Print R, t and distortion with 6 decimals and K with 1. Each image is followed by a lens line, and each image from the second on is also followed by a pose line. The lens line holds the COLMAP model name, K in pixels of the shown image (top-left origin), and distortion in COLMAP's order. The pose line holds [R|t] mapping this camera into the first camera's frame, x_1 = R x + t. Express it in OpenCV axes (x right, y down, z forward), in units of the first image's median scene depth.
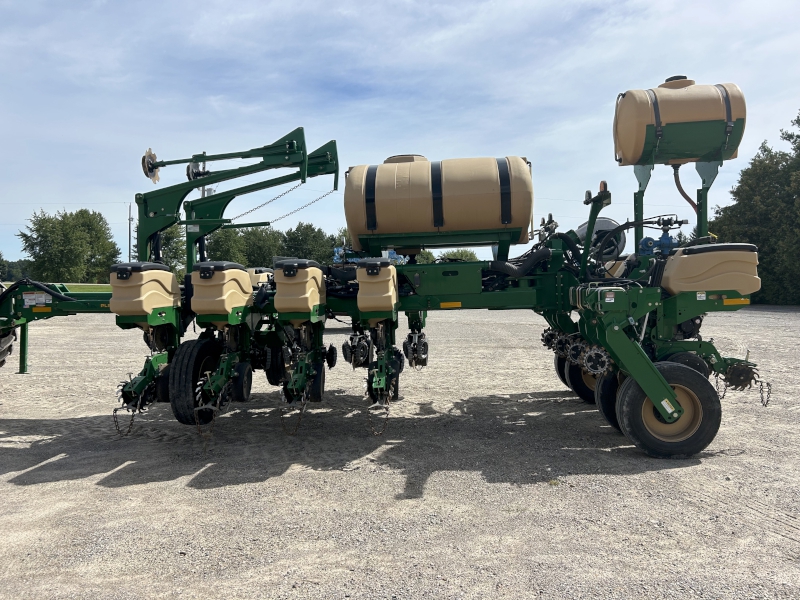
lens RADIAL K [[610.0, 0, 423.2], [0, 610.0, 282.9], [0, 0, 1]] dist [-0.005312, -0.003184]
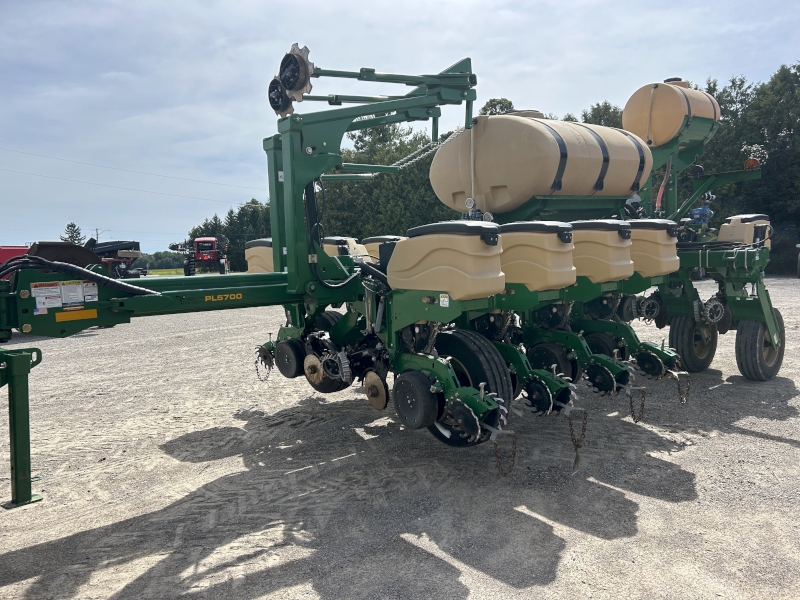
lens RADIAL K [[612.3, 0, 401.3], [0, 612.3, 286.0], [0, 0, 1]] dist [0.026635, -0.001655]
pose [[0.733211, -0.052414, 0.677979, -0.777183], [0.033196, 0.998595, 0.041300, 0.006829], [-0.679191, -0.007775, 0.733920, 0.434087]]
